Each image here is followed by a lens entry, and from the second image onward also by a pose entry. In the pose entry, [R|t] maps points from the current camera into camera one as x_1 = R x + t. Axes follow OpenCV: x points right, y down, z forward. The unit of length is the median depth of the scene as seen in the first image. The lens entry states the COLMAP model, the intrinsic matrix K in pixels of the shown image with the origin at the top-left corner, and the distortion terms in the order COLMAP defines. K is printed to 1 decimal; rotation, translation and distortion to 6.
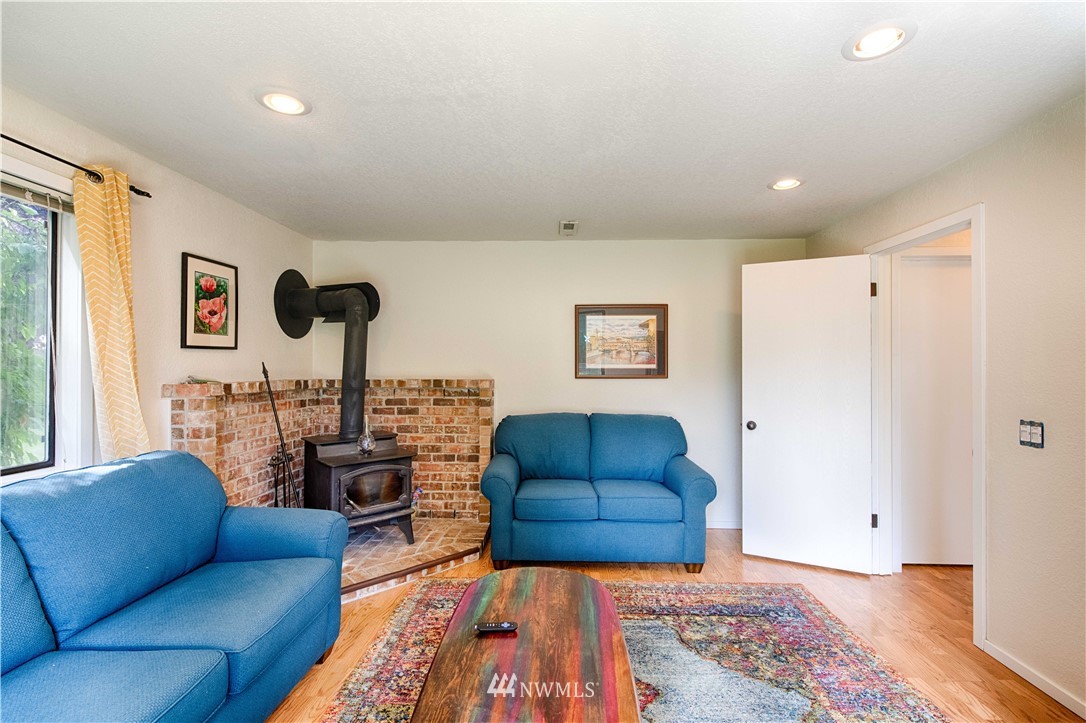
lens RADIAL K [[482.0, 0, 543.0], [0, 482.0, 361.5], [0, 0, 1]] dist [0.000284, -0.000767]
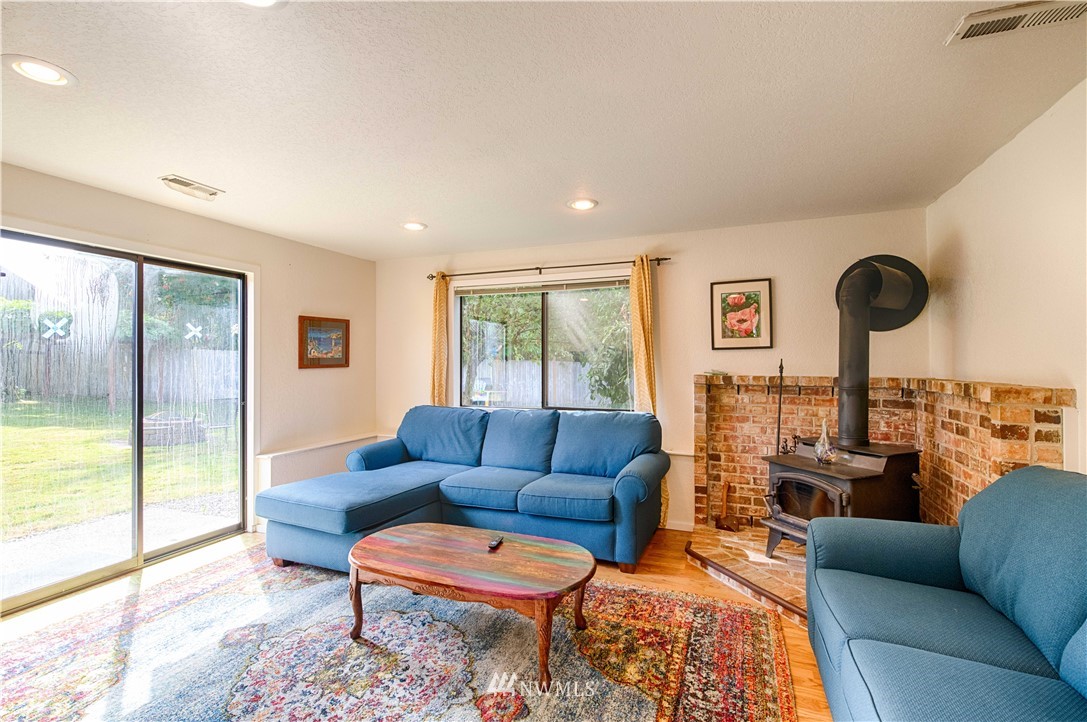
lens RADIAL K [[482.5, 0, 543.5], [0, 482.5, 361.0], [0, 0, 1]] dist [0.000284, -0.000767]
pose [[-0.339362, -0.004529, -0.940645, 0.708809], [0.012629, 0.999876, -0.009370, 0.011008], [0.940571, -0.015059, -0.339263, 0.940922]]
